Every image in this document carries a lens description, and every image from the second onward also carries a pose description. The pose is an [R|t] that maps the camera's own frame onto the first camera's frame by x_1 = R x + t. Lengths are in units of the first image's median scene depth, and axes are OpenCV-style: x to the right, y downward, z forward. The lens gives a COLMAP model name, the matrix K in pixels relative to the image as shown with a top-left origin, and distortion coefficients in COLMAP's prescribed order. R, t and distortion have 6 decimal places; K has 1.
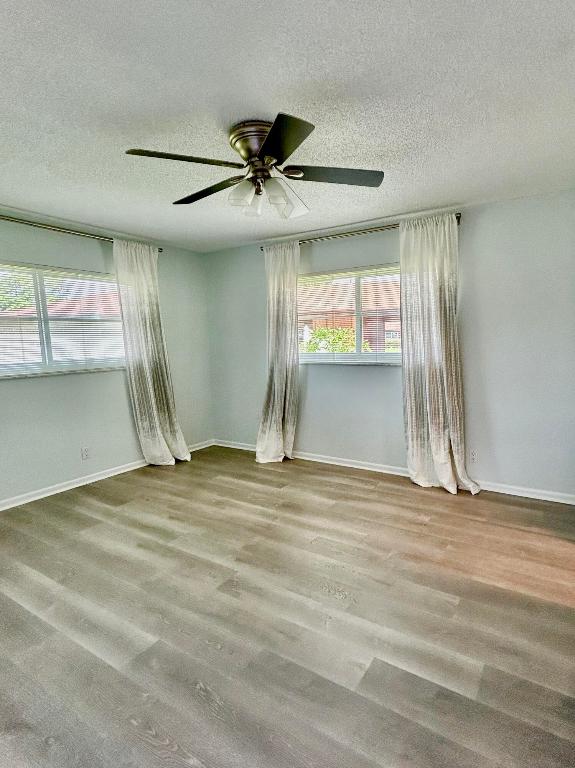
lens RADIAL K [[353.5, 0, 287.3], [0, 353.5, 384.7], [0, 0, 1]] dist [0.001576, 0.000502]
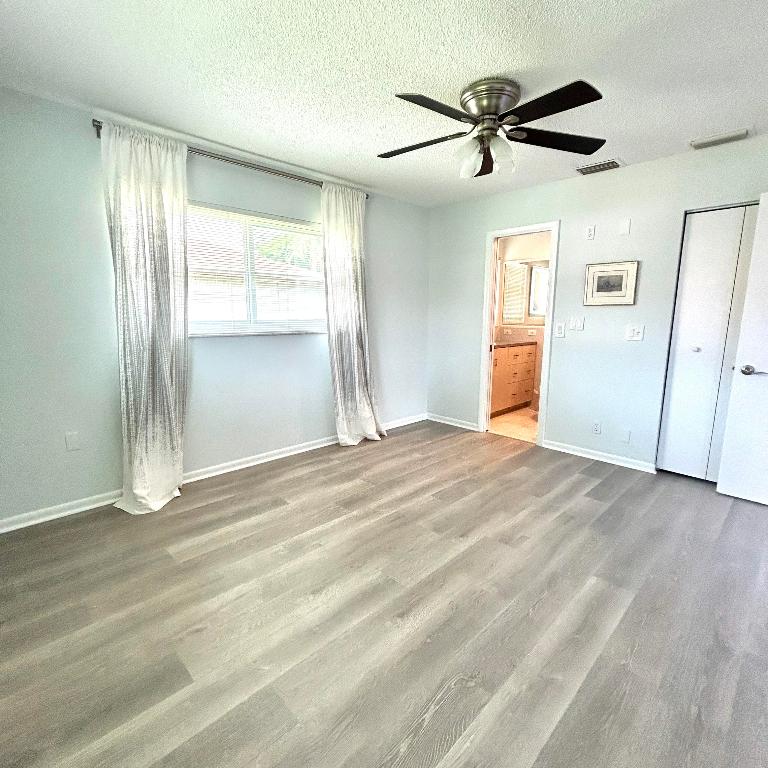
lens RADIAL K [[413.6, 0, 384.1], [0, 413.6, 380.9], [0, 0, 1]] dist [0.001383, 0.002878]
pose [[0.271135, -0.137345, 0.952692, -0.837108], [0.105946, 0.988012, 0.112285, -0.038471], [-0.956693, 0.070489, 0.282436, 0.610419]]
